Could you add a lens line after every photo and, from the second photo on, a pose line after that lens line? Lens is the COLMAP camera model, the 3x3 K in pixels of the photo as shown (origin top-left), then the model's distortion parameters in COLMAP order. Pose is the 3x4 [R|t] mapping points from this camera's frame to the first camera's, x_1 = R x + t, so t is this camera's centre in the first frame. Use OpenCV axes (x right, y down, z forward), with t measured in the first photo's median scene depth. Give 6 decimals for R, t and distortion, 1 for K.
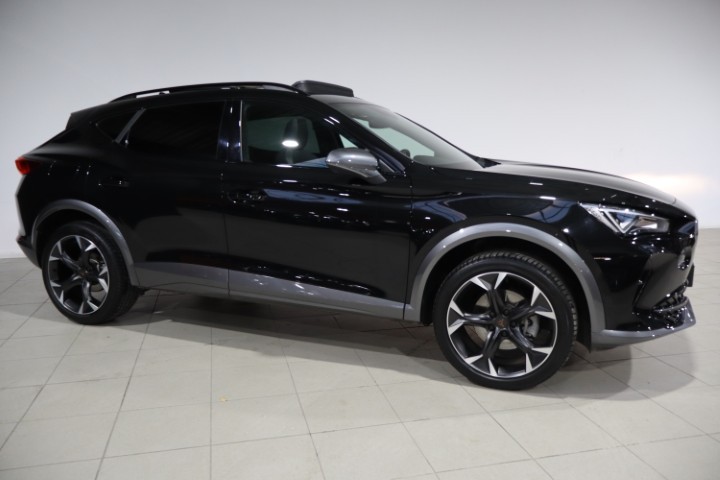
lens RADIAL K [[600.1, 0, 355.2], [0, 600.1, 240.2], [0, 0, 1]] dist [-0.011632, -0.009684]
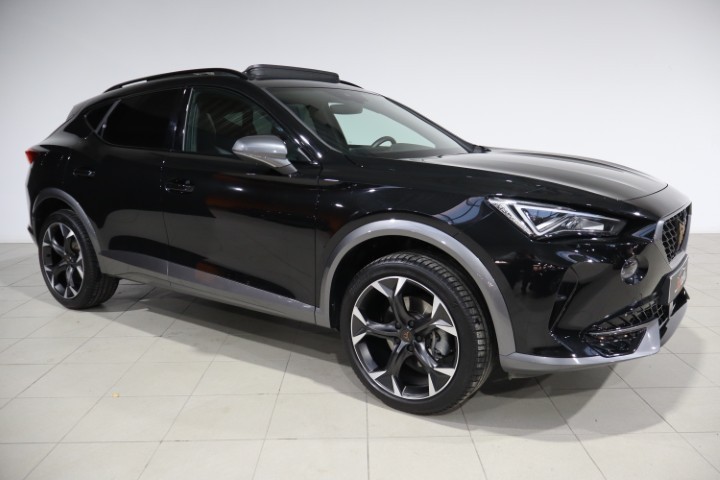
lens RADIAL K [[600.1, 0, 359.0], [0, 600.1, 239.7], [0, 0, 1]] dist [-0.011632, -0.009684]
pose [[0.972718, 0.028959, -0.230175, 0.355809], [-0.025653, 0.999520, 0.017343, -0.012947], [0.230567, -0.010966, 0.972995, 0.138187]]
